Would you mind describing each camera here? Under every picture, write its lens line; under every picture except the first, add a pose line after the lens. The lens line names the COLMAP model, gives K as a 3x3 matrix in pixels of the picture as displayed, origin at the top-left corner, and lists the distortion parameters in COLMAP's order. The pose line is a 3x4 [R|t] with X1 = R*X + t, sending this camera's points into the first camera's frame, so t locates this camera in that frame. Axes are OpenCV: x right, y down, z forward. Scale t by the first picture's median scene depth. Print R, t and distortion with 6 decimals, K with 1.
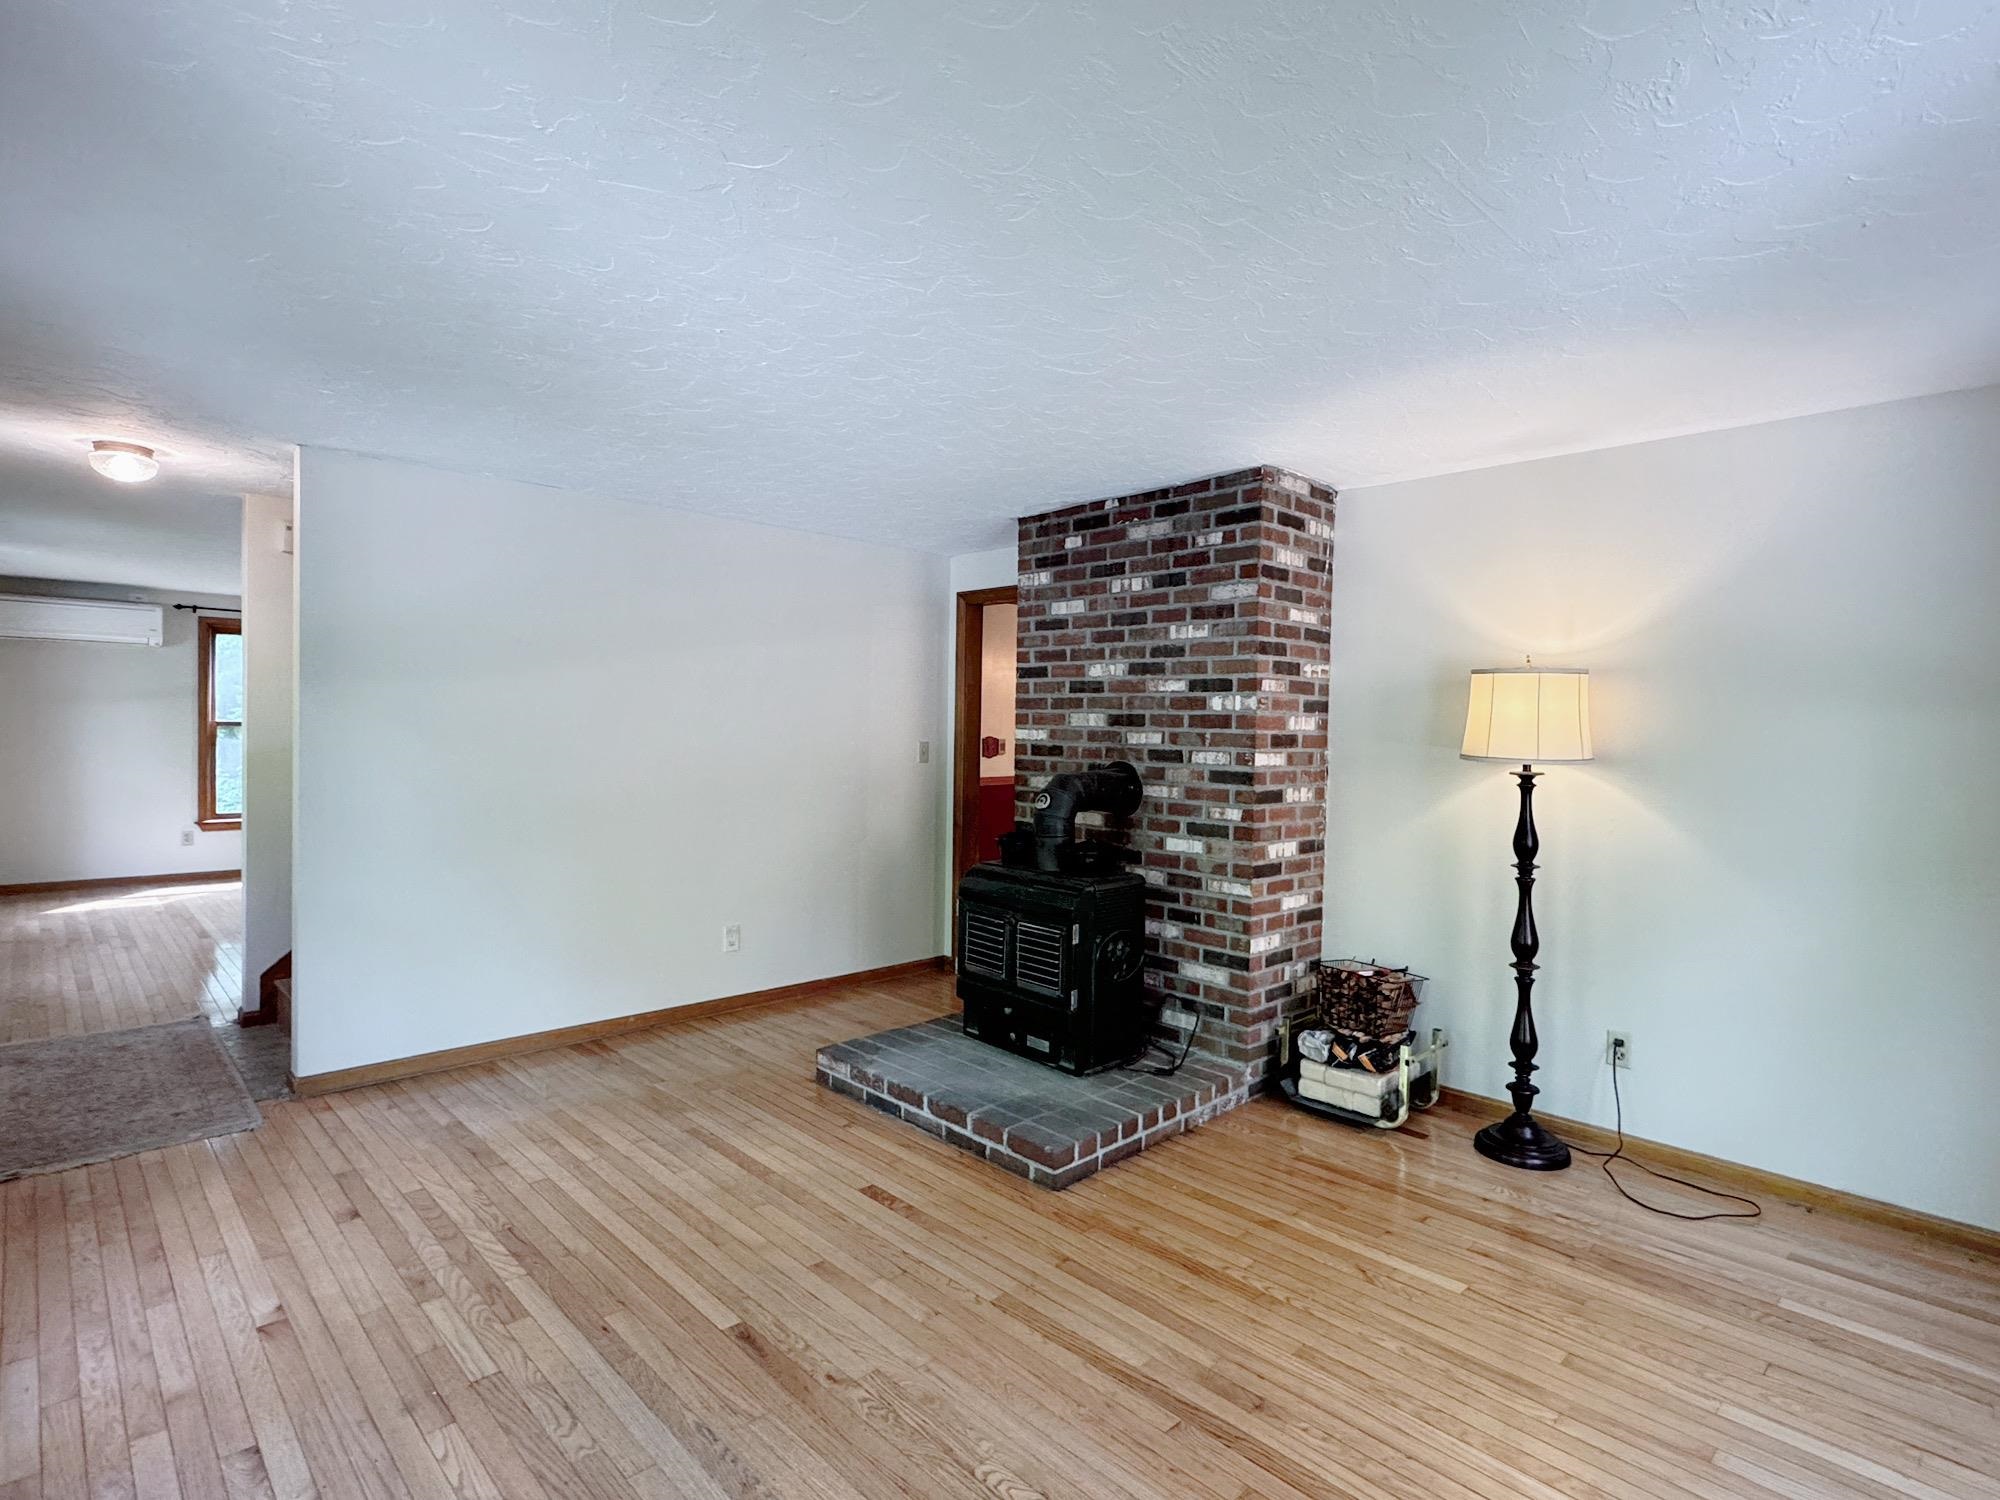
lens RADIAL K [[1022.1, 0, 996.7], [0, 1022.1, 748.4], [0, 0, 1]] dist [-0.002365, 0.000805]
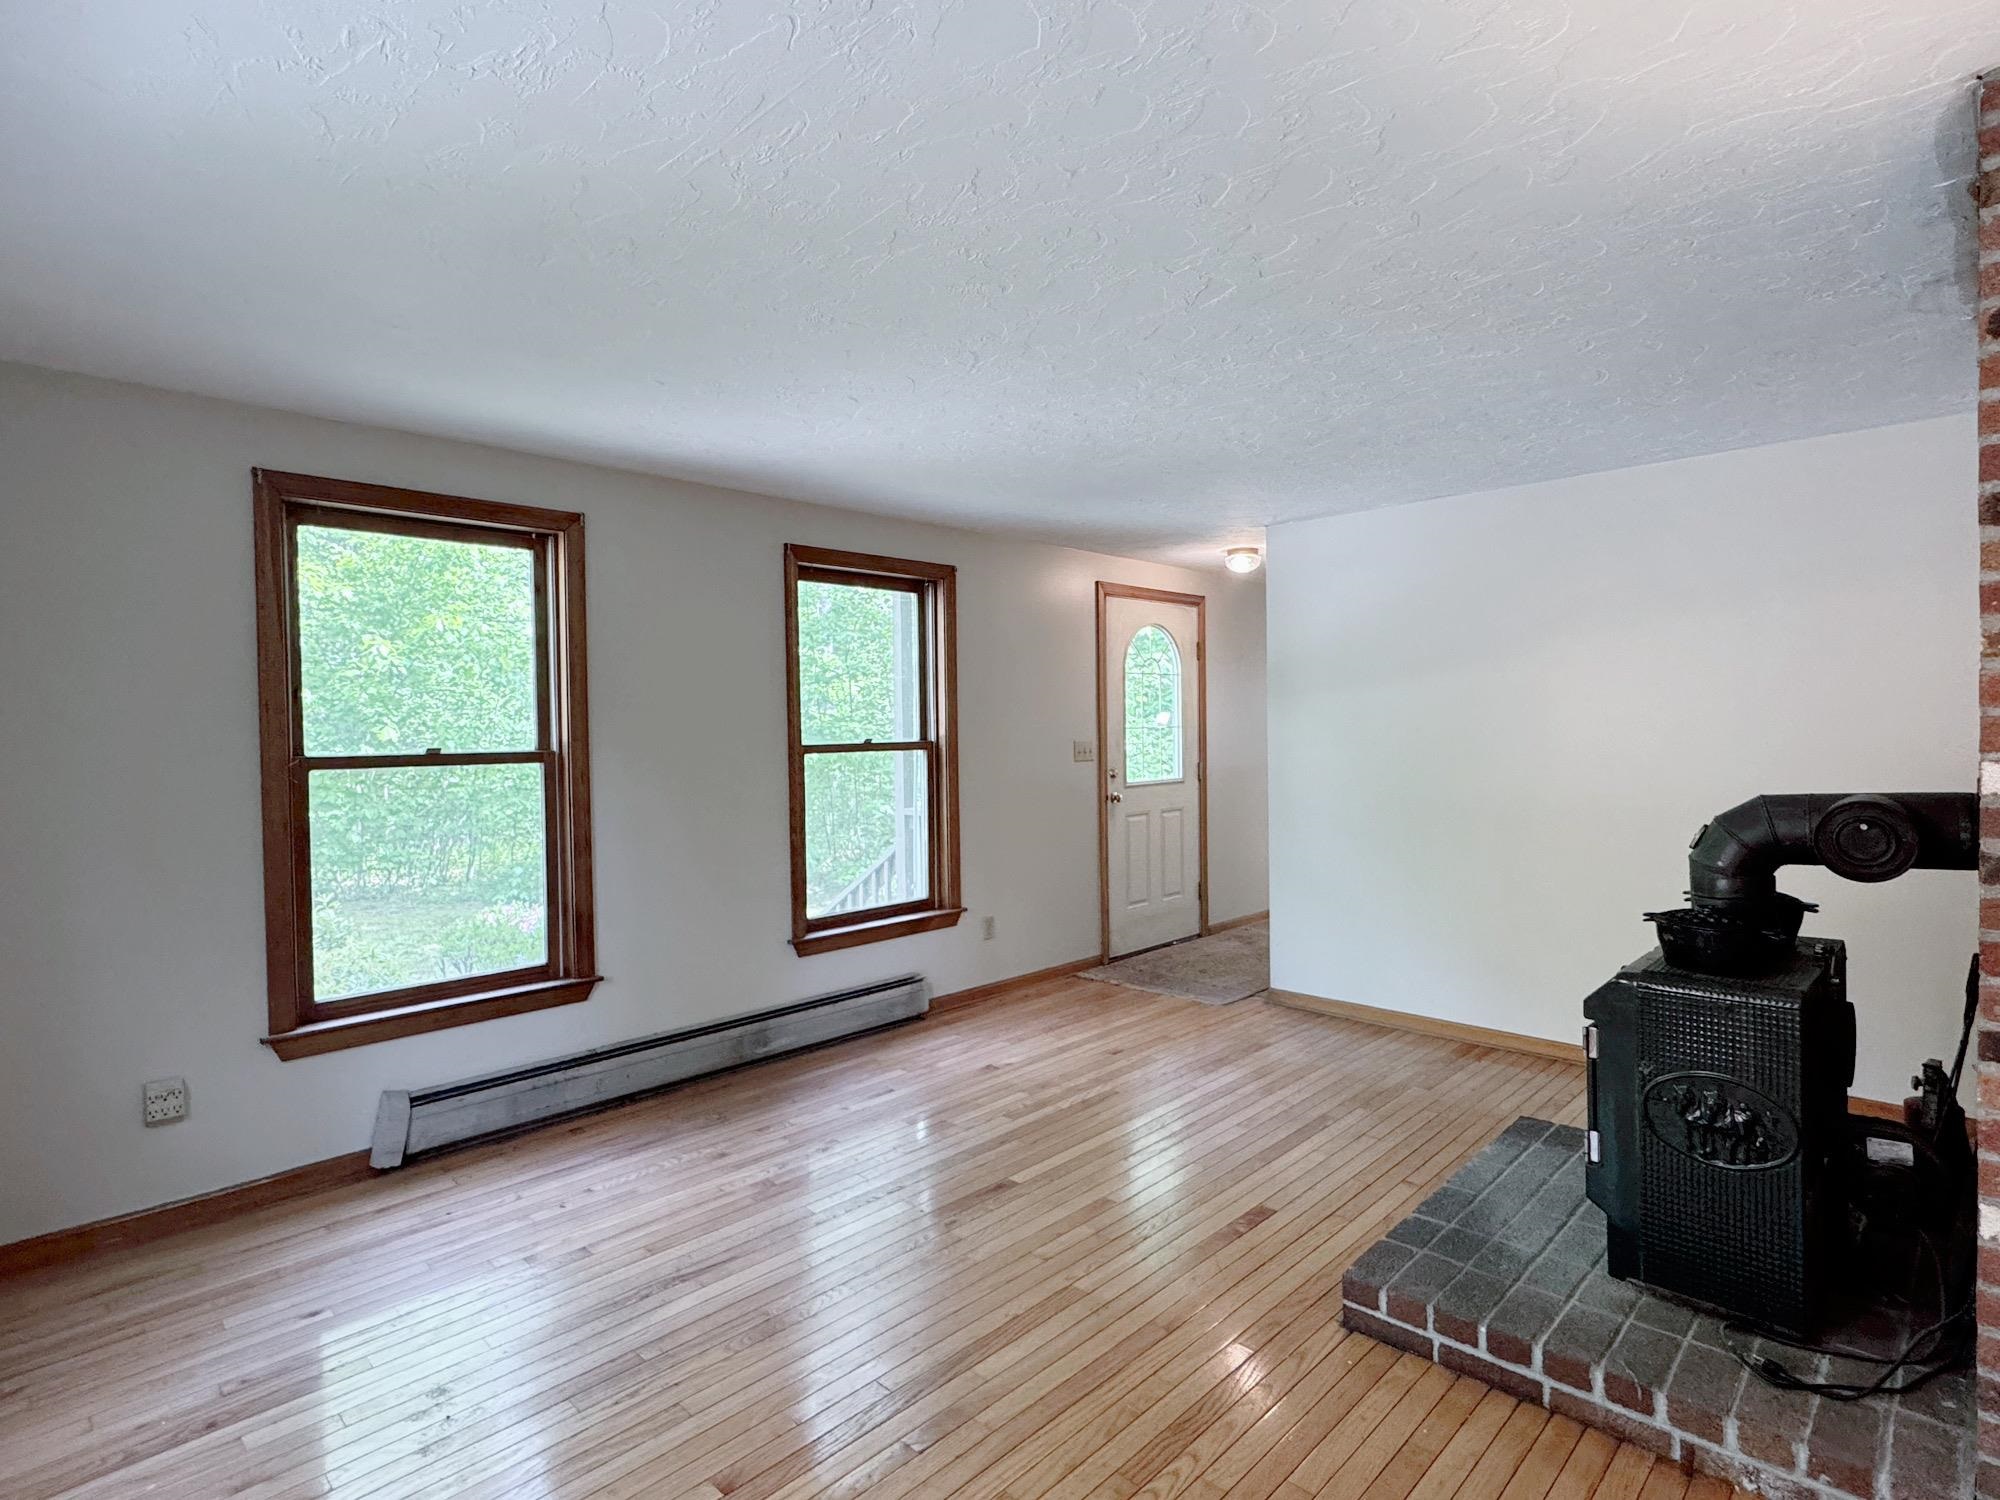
lens RADIAL K [[1022.1, 0, 996.7], [0, 1022.1, 748.4], [0, 0, 1]] dist [-0.002365, 0.000805]
pose [[0.026714, 0.002102, -0.999641, 0.637000], [-0.007070, 0.999973, 0.001914, 0.000571], [0.999618, 0.007016, 0.026728, 0.559371]]
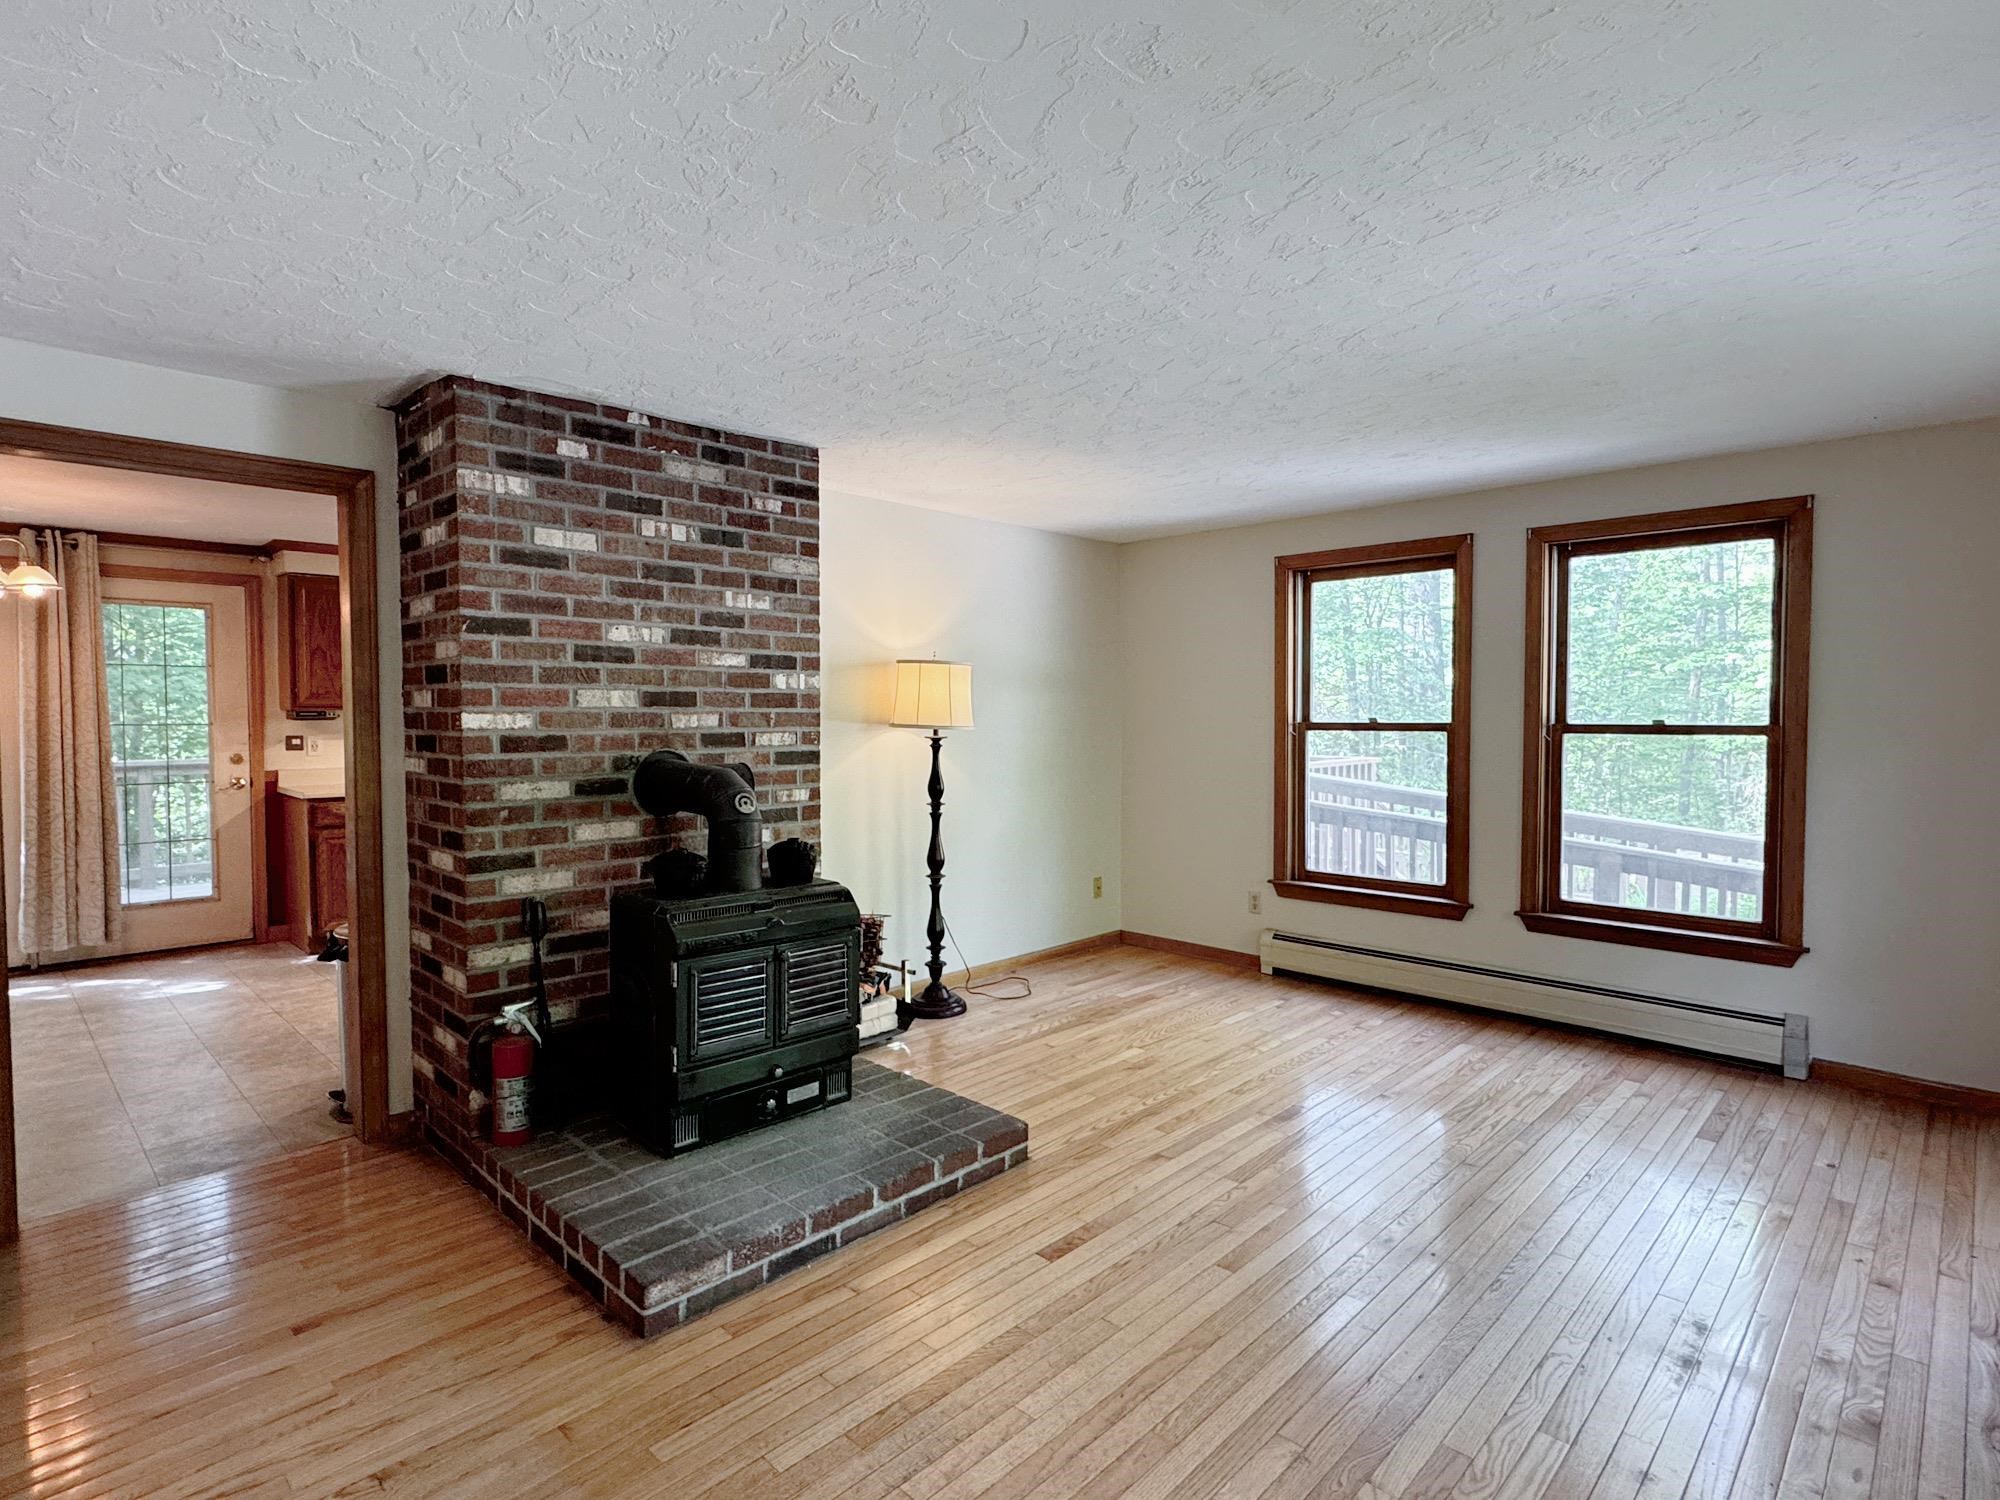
lens RADIAL K [[1022.1, 0, 996.7], [0, 1022.1, 748.4], [0, 0, 1]] dist [-0.002365, 0.000805]
pose [[-0.034068, -0.054504, 0.997932, -0.738934], [0.021756, 0.998235, 0.055263, -0.029738], [-0.999183, 0.023594, -0.032822, 0.824551]]
